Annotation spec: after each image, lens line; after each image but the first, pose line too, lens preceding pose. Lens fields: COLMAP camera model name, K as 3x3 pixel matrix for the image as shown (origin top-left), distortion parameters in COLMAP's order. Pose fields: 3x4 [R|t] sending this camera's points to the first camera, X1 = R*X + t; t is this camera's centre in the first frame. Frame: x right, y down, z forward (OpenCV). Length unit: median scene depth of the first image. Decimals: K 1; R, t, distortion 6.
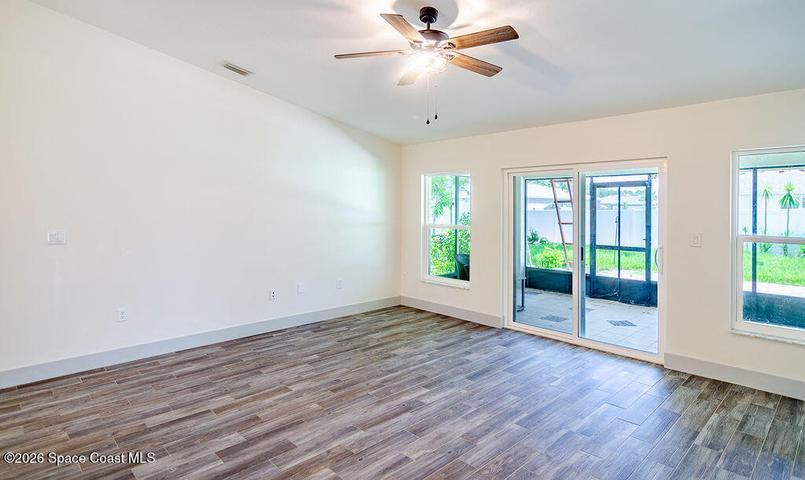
lens RADIAL K [[432.0, 0, 402.3], [0, 432.0, 234.0], [0, 0, 1]] dist [0.006200, -0.000058]
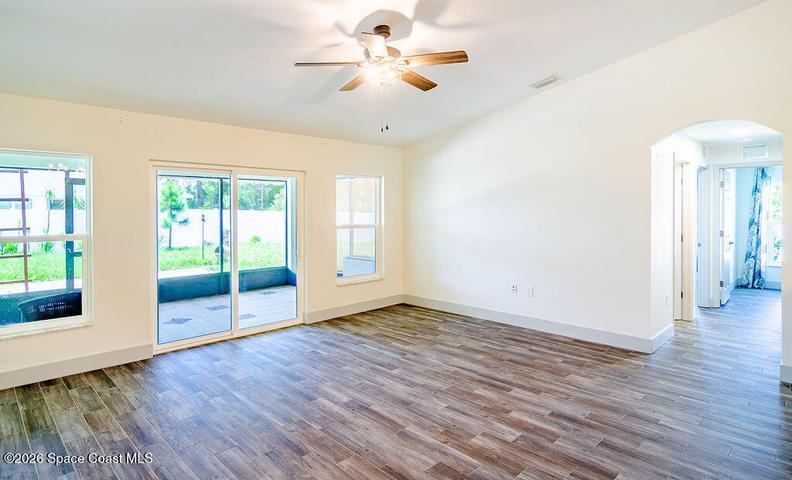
lens RADIAL K [[433.3, 0, 402.6], [0, 433.3, 232.2], [0, 0, 1]] dist [0.002917, 0.002323]
pose [[-0.021365, -0.055155, 0.998249, -0.896880], [0.061210, 0.996532, 0.056370, -0.049116], [-0.997896, 0.062308, -0.017915, 0.828834]]
